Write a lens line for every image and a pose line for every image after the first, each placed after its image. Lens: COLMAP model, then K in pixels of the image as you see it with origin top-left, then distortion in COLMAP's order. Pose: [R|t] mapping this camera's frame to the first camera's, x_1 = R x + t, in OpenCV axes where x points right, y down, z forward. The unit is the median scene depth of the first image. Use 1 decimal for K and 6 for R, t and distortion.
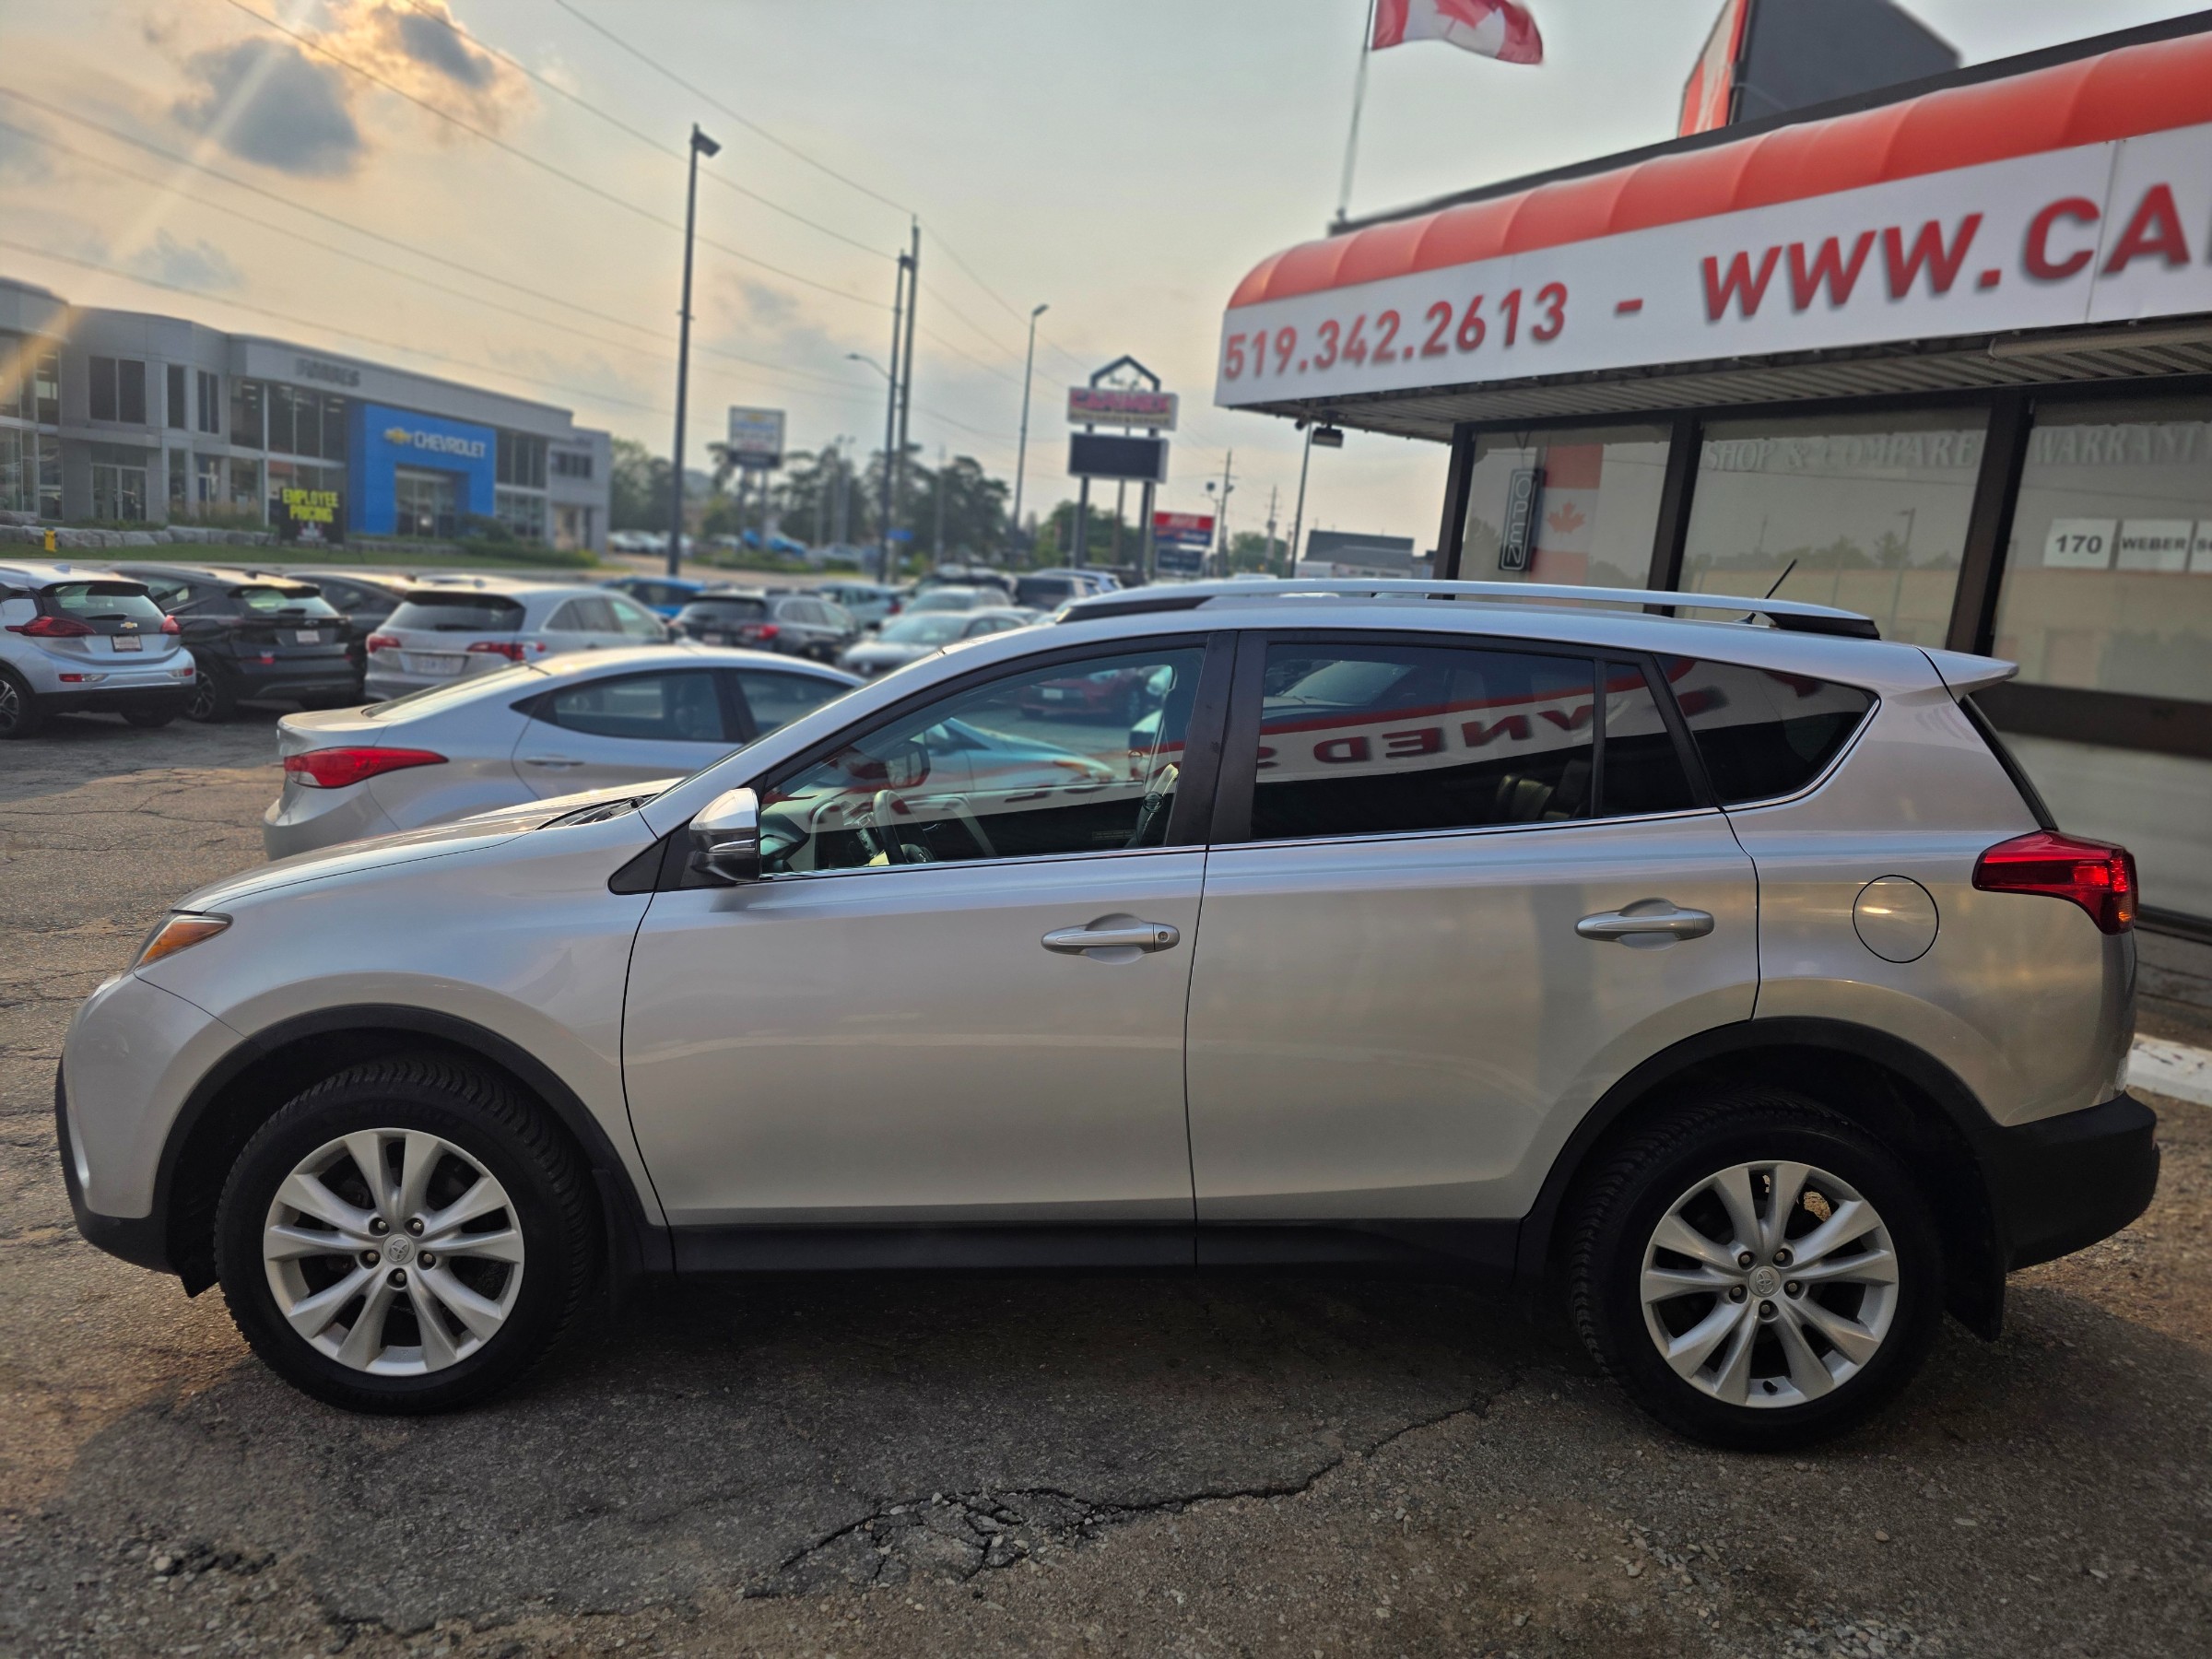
lens RADIAL K [[1501.5, 0, 1106.0], [0, 1501.5, 829.5], [0, 0, 1]] dist [0.032749, -0.002000]
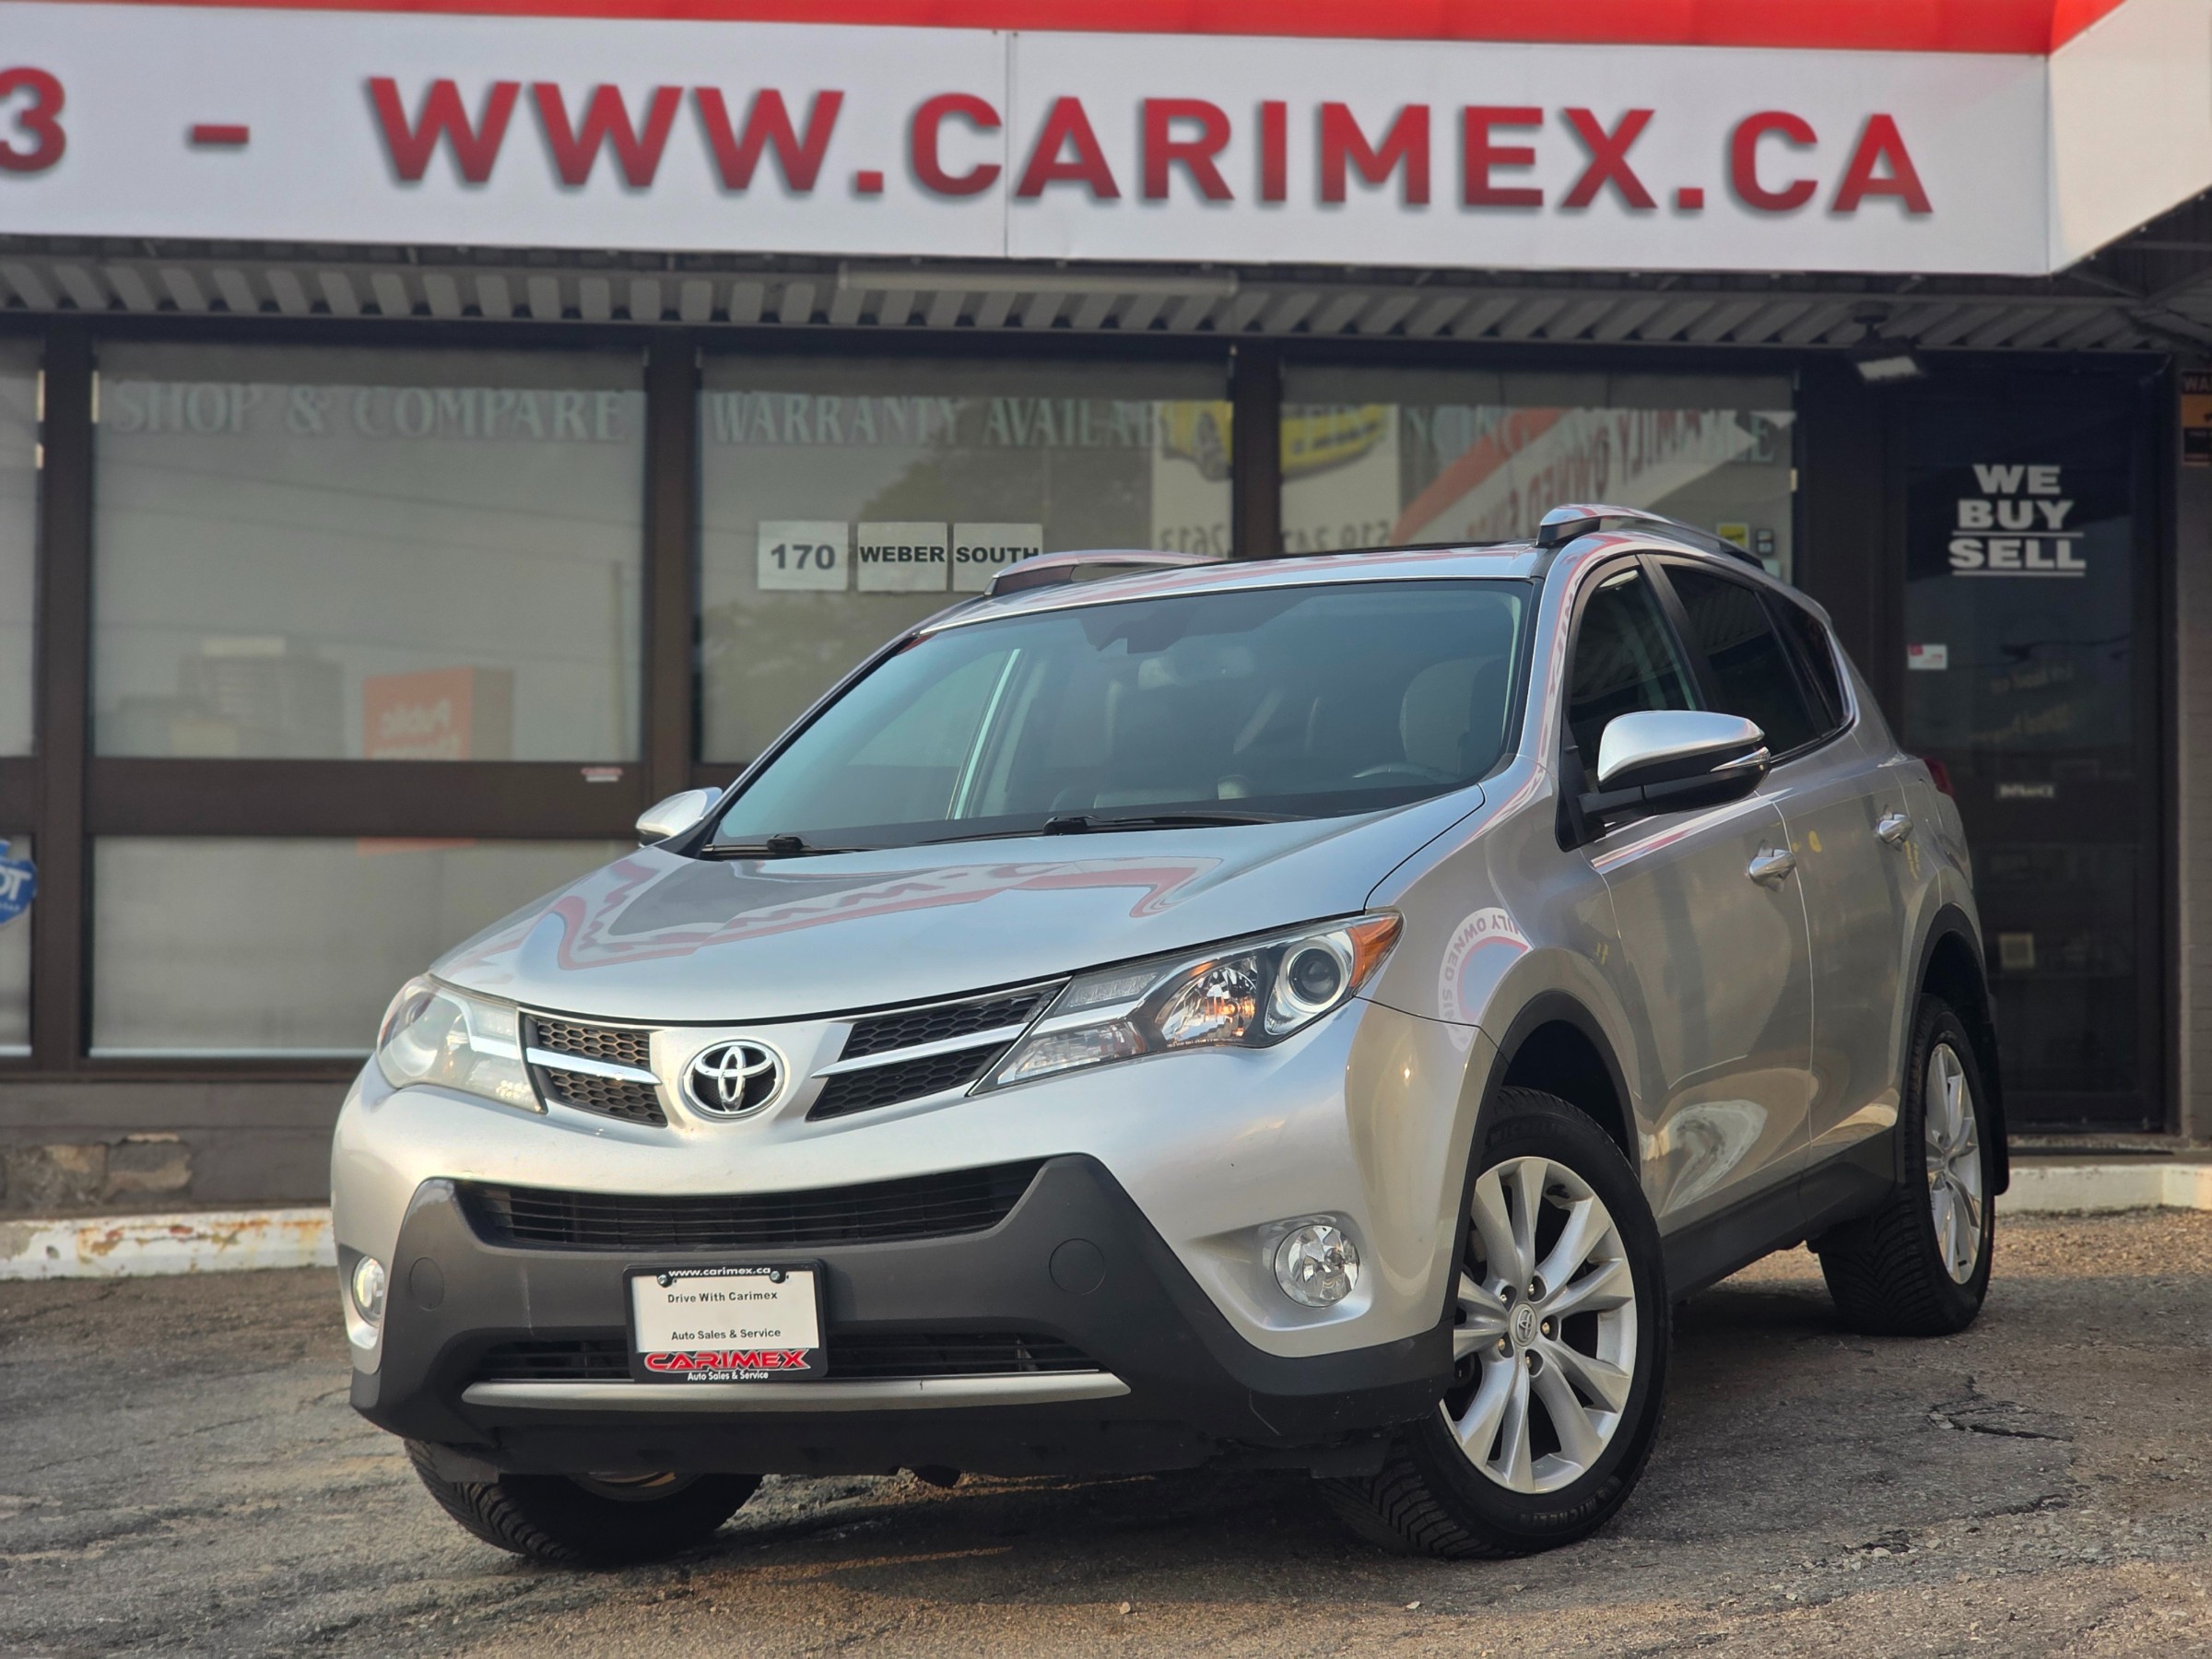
lens RADIAL K [[4430.4, 0, 1106.0], [0, 4430.4, 829.5], [0, 0, 1]] dist [0.661627, -2.592201]
pose [[0.424588, -0.047216, 0.904155, -1.190776], [0.196076, 0.979735, -0.040915, 0.046148], [-0.883900, 0.194655, 0.425242, 0.041979]]
